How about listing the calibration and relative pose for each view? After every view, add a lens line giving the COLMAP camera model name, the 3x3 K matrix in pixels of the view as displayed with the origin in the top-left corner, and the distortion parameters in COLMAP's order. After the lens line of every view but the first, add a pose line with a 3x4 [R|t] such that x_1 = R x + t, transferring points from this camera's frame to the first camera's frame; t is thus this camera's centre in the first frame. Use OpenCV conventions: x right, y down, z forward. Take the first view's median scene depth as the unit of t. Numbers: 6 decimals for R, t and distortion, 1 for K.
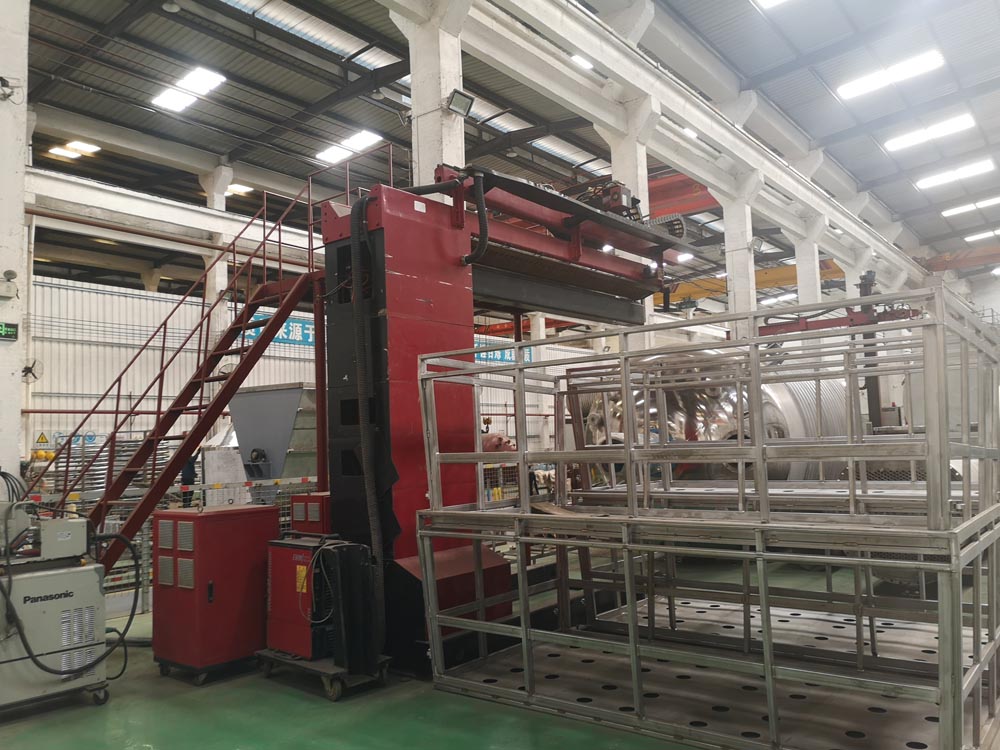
lens RADIAL K [[794.2, 0, 508.7], [0, 794.2, 382.1], [0, 0, 1]] dist [-0.005301, -0.033508]
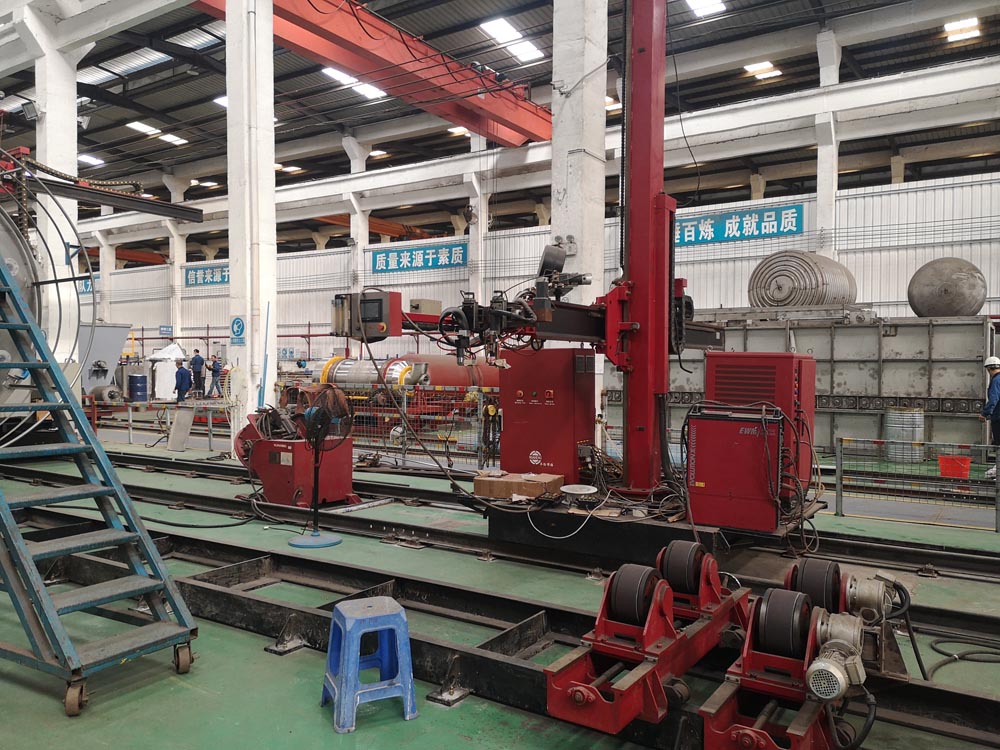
lens RADIAL K [[794.2, 0, 502.6], [0, 794.2, 371.4], [0, 0, 1]] dist [-0.005301, -0.033508]
pose [[0.102487, 0.039493, -0.993950, 0.660807], [0.069460, 0.996488, 0.046755, 0.038630], [0.992306, -0.073831, 0.099384, 0.770709]]
